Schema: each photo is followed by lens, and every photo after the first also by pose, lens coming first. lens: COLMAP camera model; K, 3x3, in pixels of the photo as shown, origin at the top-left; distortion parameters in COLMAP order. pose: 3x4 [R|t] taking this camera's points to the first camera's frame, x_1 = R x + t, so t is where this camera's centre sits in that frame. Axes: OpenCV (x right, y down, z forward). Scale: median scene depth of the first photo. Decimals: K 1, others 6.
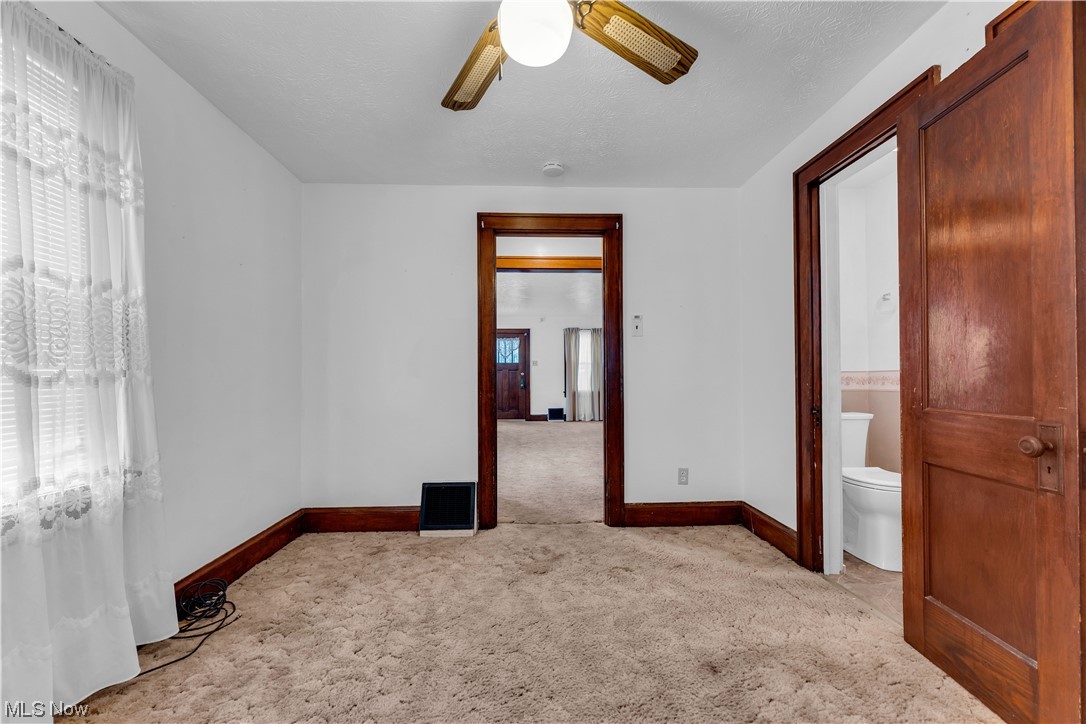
lens RADIAL K [[443.6, 0, 536.5], [0, 443.6, 371.2], [0, 0, 1]] dist [0.000061, 0.000264]
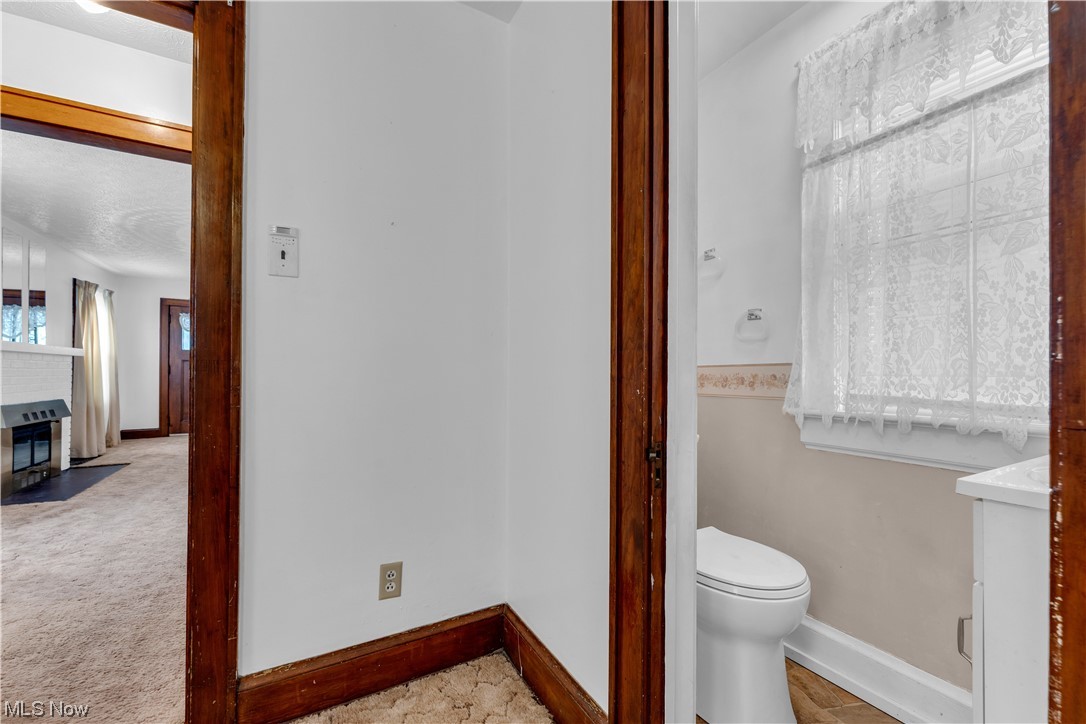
lens RADIAL K [[443.6, 0, 536.6], [0, 443.6, 366.9], [0, 0, 1]] dist [0.000061, 0.000264]
pose [[0.890218, 0.015232, 0.455279, 0.322134], [-0.015103, 0.999878, -0.003922, 0.008997], [-0.455284, -0.003385, 0.890340, 0.651624]]
